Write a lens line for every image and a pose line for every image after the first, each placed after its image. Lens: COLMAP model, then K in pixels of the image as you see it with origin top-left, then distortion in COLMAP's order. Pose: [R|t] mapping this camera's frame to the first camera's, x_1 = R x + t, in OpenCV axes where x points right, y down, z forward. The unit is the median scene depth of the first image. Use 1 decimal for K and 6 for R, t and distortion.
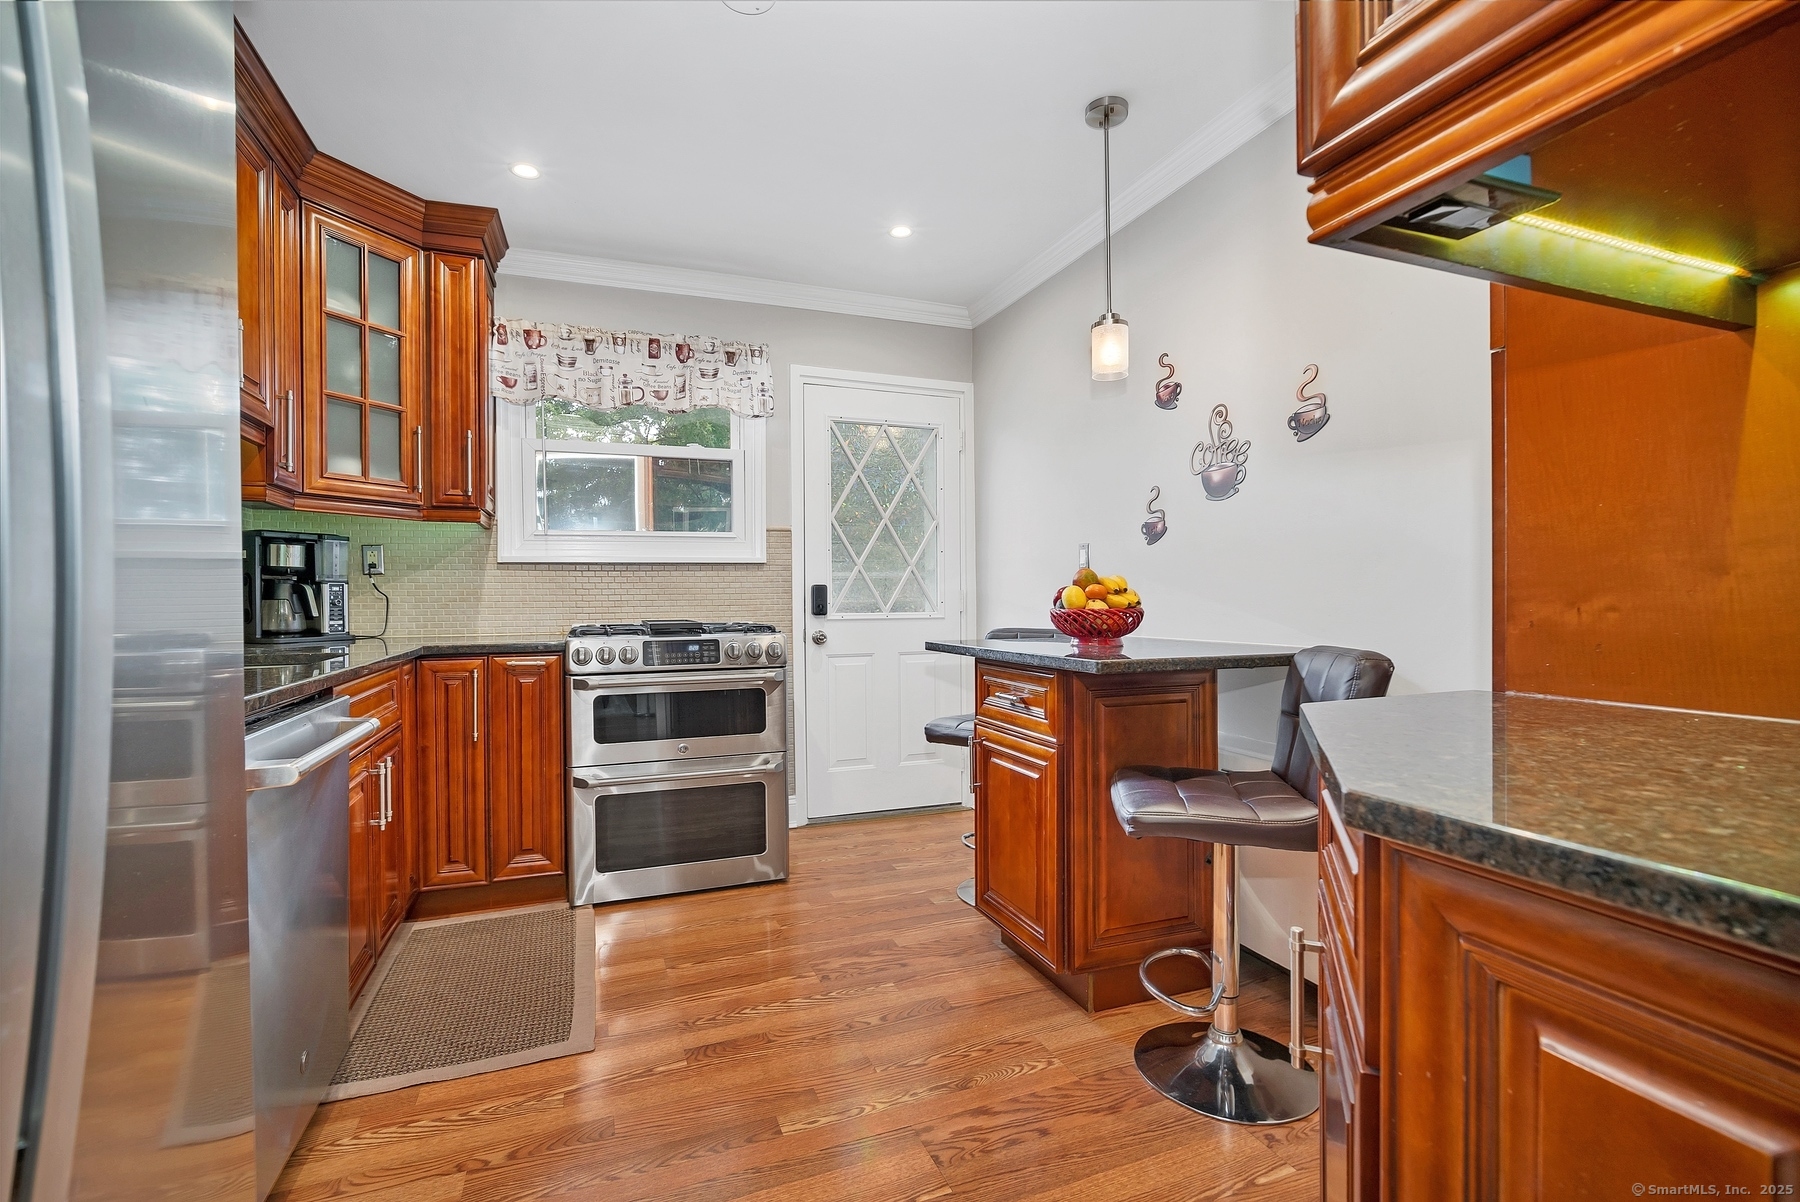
lens RADIAL K [[809.6, 0, 901.6], [0, 809.6, 600.3], [0, 0, 1]] dist [0.000776, 0.000060]
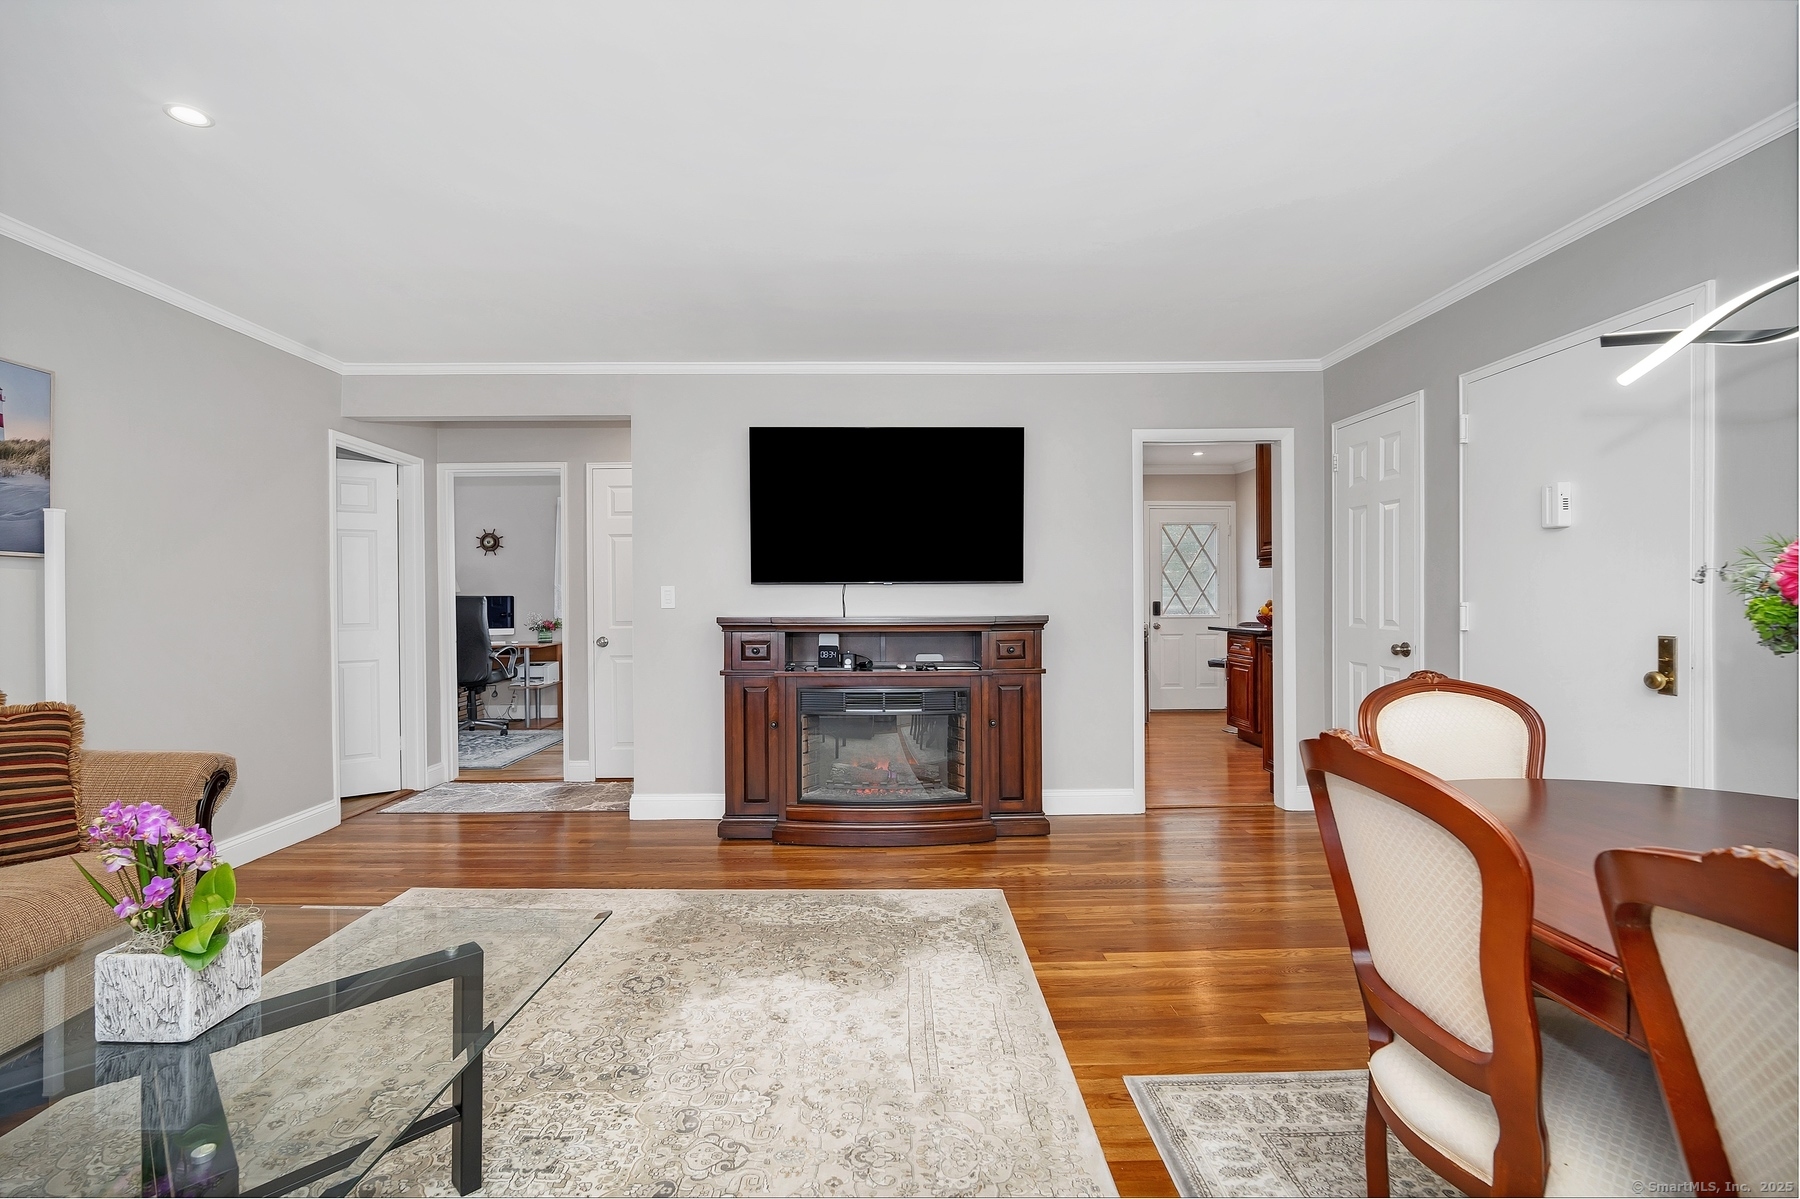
lens RADIAL K [[809.6, 0, 898.1], [0, 809.6, 598.5], [0, 0, 1]] dist [0.000776, 0.000060]
pose [[0.939165, 0.000039, -0.343467, -0.014479], [0.000660, 0.999998, 0.001918, -0.049153], [0.343466, -0.002028, 0.939163, -1.978492]]
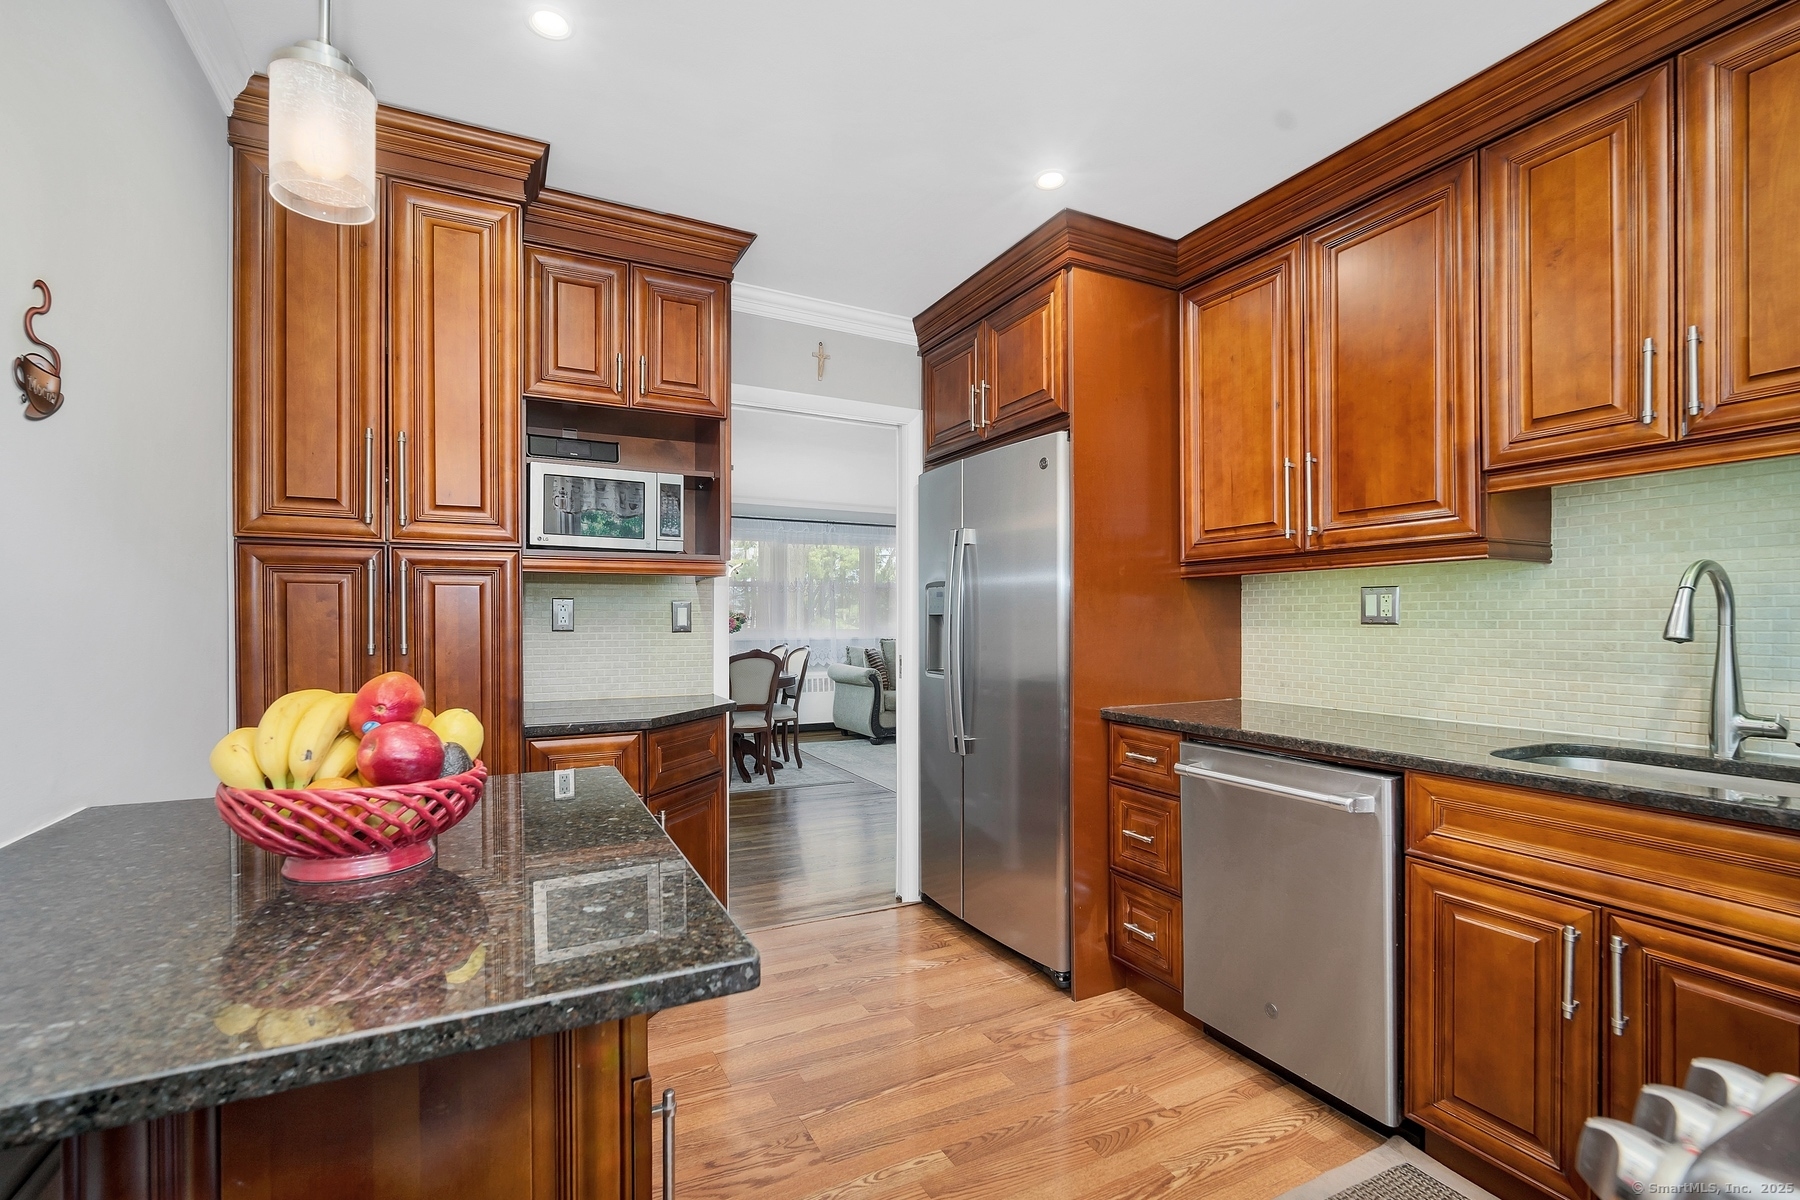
lens RADIAL K [[809.6, 0, 904.7], [0, 809.6, 610.6], [0, 0, 1]] dist [0.000776, 0.000060]
pose [[-0.994809, 0.007082, -0.101510, 0.015549], [0.006815, 0.999972, 0.002982, -0.103934], [0.101528, 0.002275, -0.994830, 2.046702]]
